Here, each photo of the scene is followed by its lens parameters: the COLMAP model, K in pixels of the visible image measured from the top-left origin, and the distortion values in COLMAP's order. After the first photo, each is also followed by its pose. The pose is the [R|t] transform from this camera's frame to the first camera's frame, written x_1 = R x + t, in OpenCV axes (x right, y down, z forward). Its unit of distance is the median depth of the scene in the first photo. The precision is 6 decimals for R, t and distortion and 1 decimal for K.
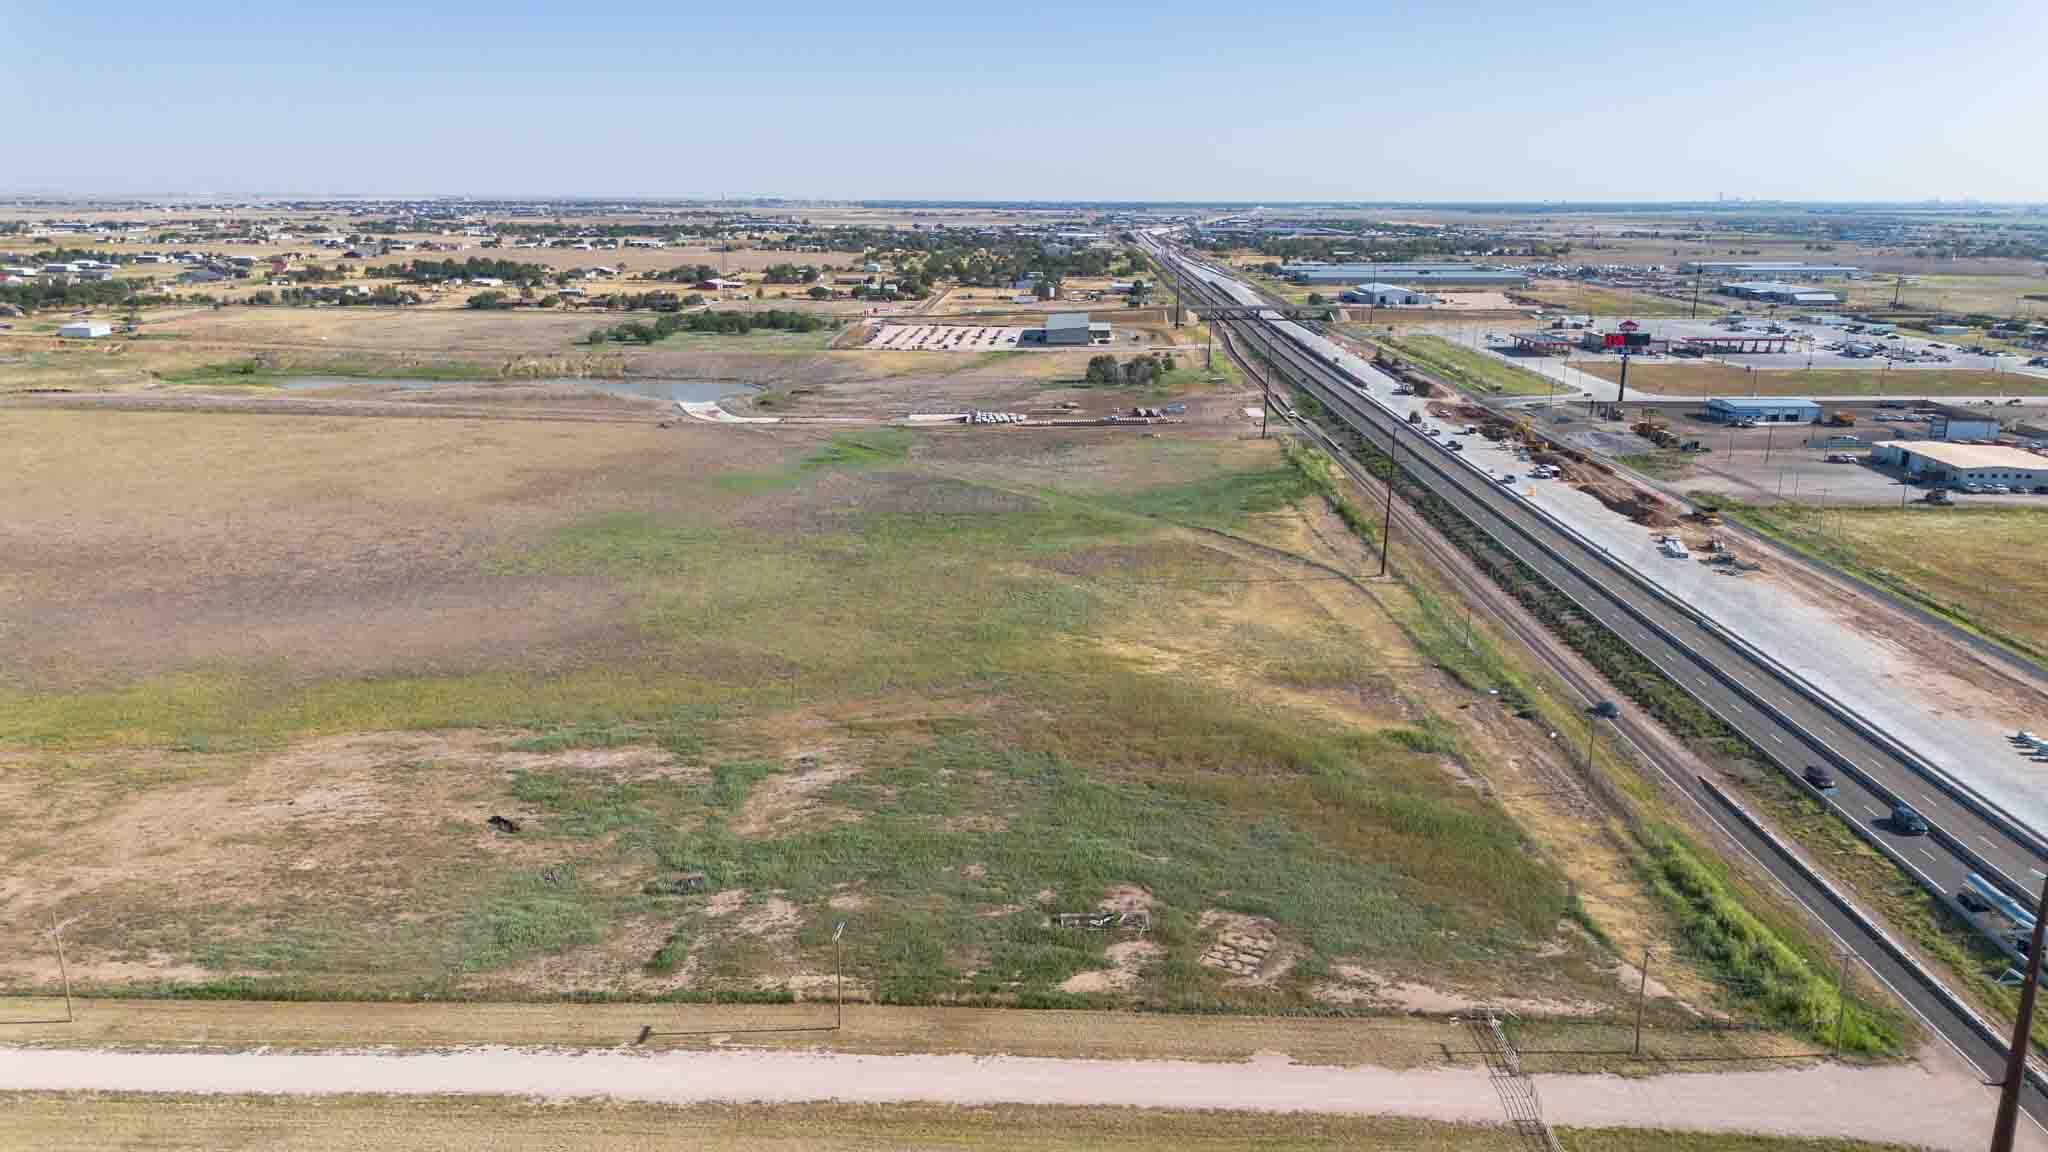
lens RADIAL K [[1448.5, 0, 1025.3], [0, 1448.5, 574.8], [0, 0, 1]] dist [0.070771, -0.071225]
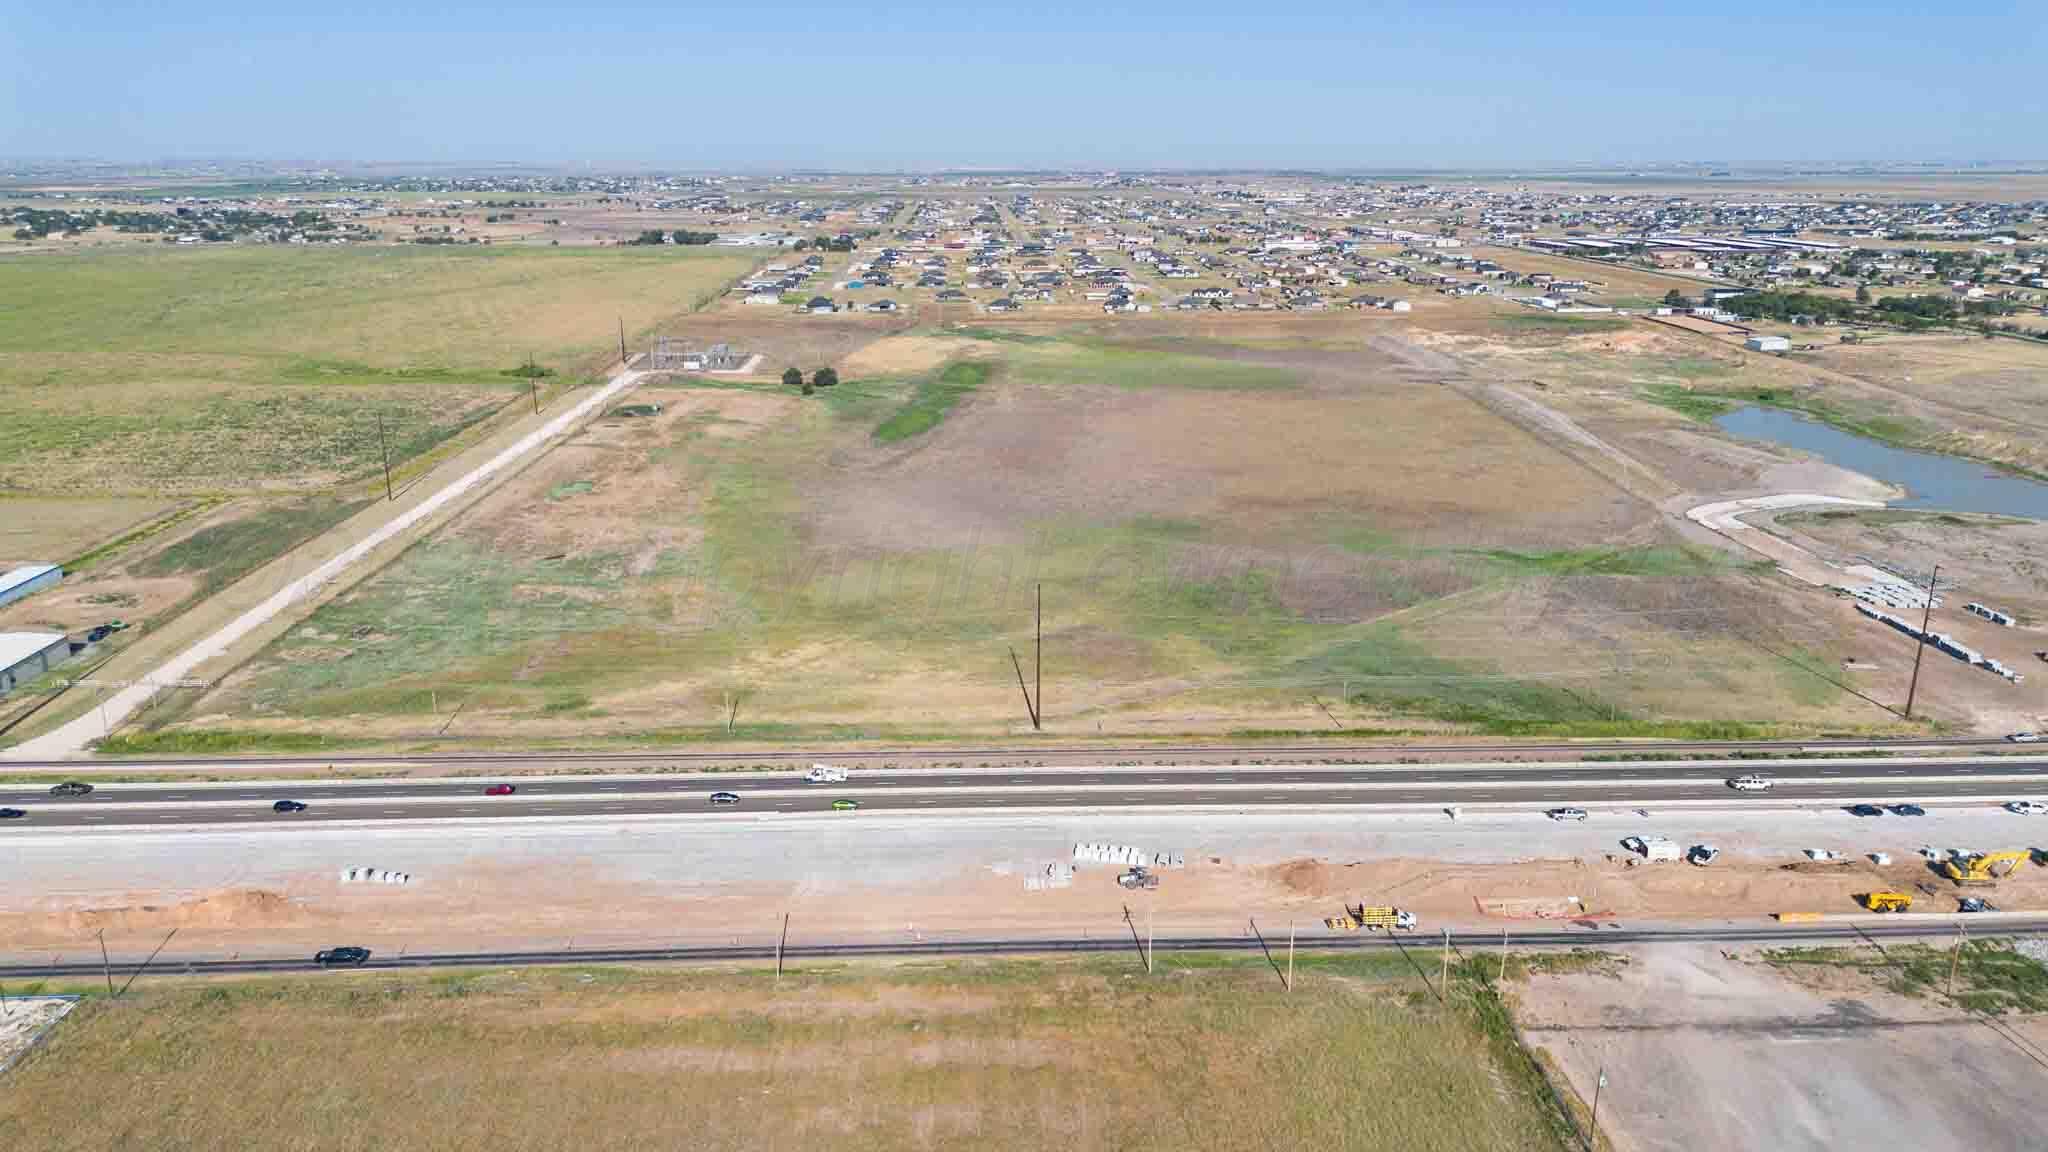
lens RADIAL K [[1448.5, 0, 1022.4], [0, 1448.5, 579.9], [0, 0, 1]] dist [0.070771, -0.071225]
pose [[0.069797, 0.272543, -0.959609, 0.675918], [-0.251633, 0.935658, 0.247438, -0.194616], [0.965303, 0.224199, 0.133887, 0.496689]]
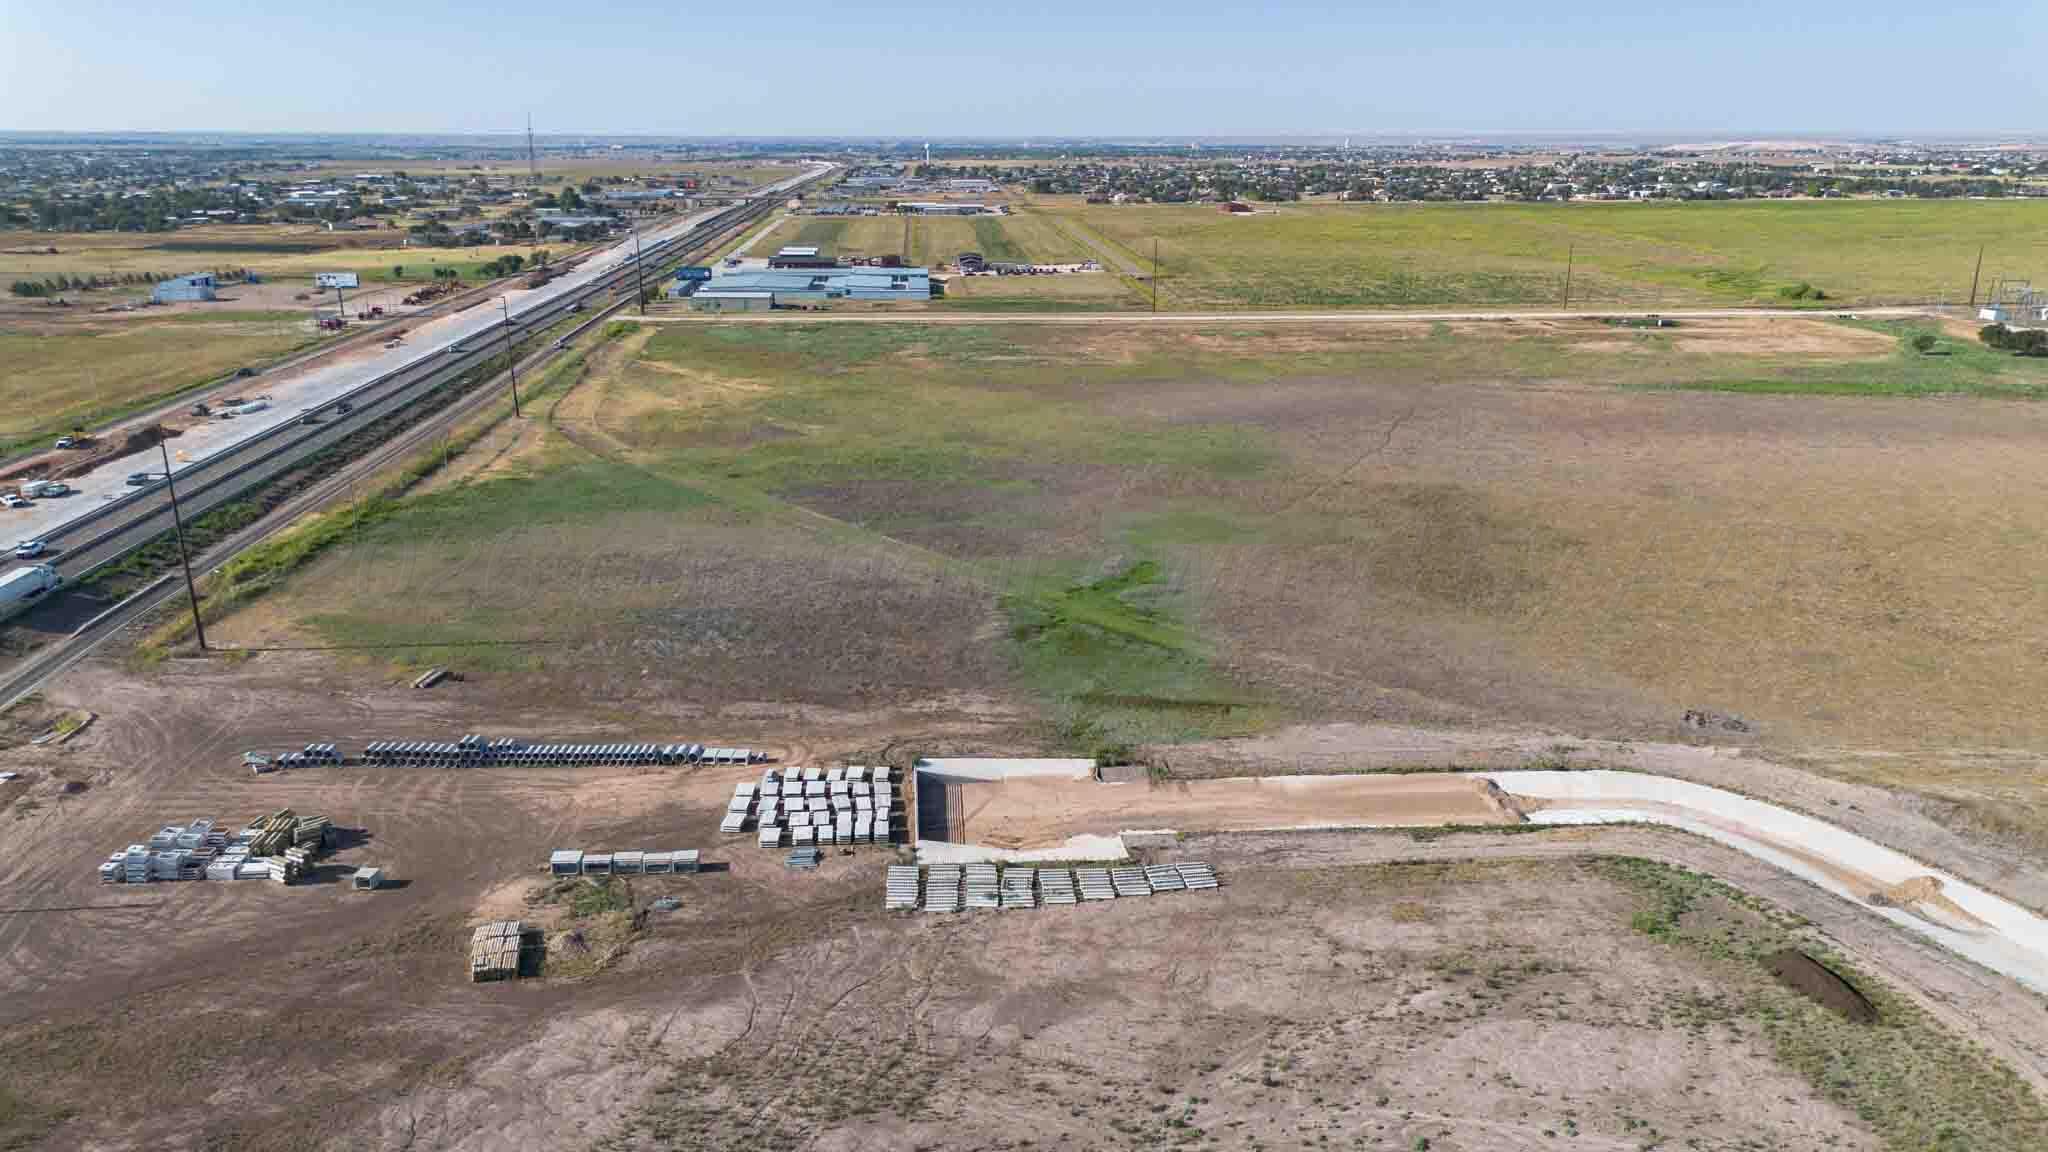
lens RADIAL K [[1448.5, 0, 1021.3], [0, 1448.5, 571.4], [0, 0, 1]] dist [0.070771, -0.071225]
pose [[-0.994995, 0.021030, -0.097685, -0.033859], [-0.032739, 0.855029, 0.517546, -0.323391], [0.094408, 0.518154, -0.850061, 1.284186]]
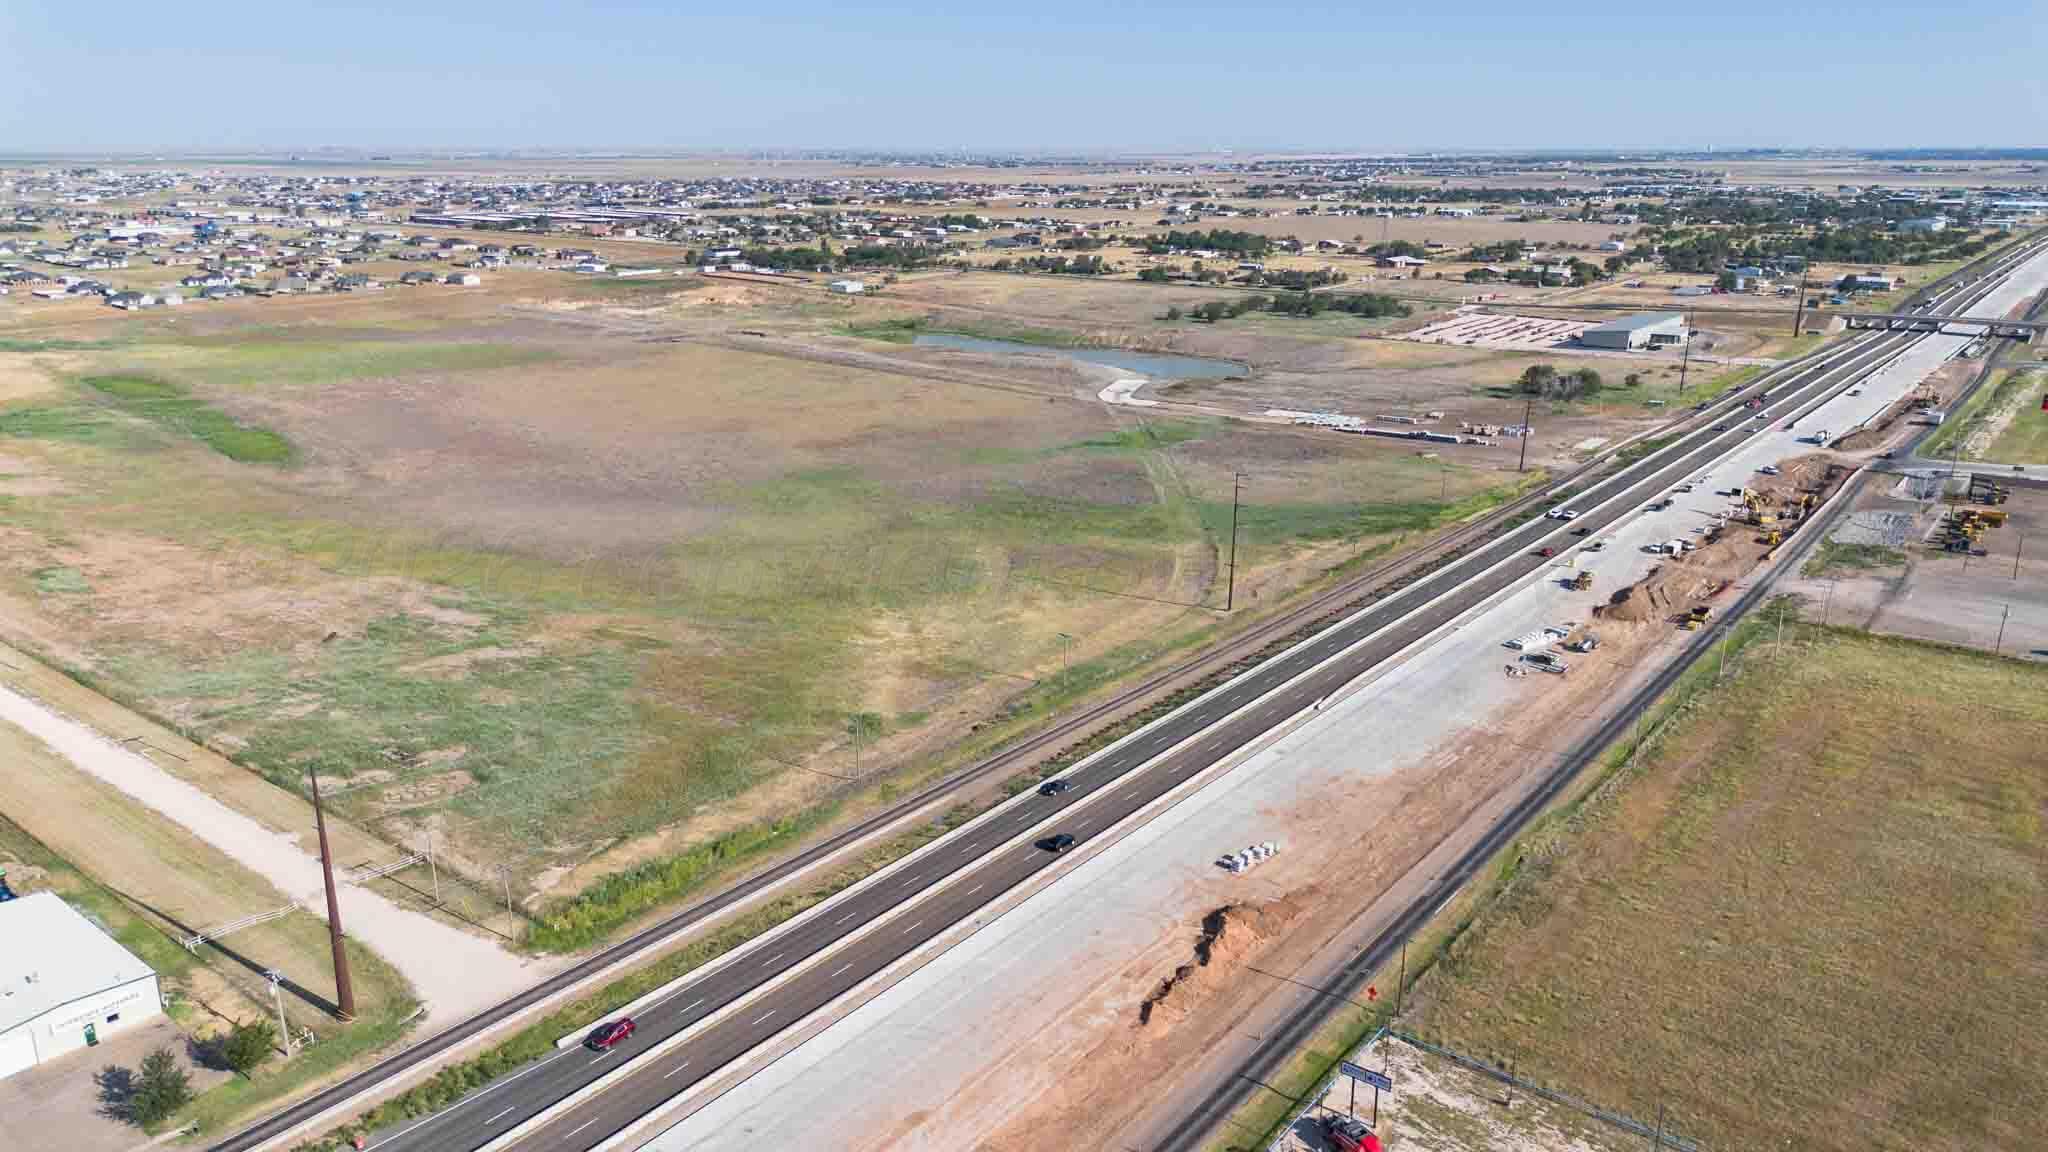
lens RADIAL K [[1448.5, 0, 1022.3], [0, 1448.5, 580.8], [0, 0, 1]] dist [0.070771, -0.071225]
pose [[0.802777, 0.165272, -0.572918, 0.427490], [-0.145277, 0.986078, 0.080894, -0.049571], [0.578312, 0.018292, 0.815611, 0.034686]]
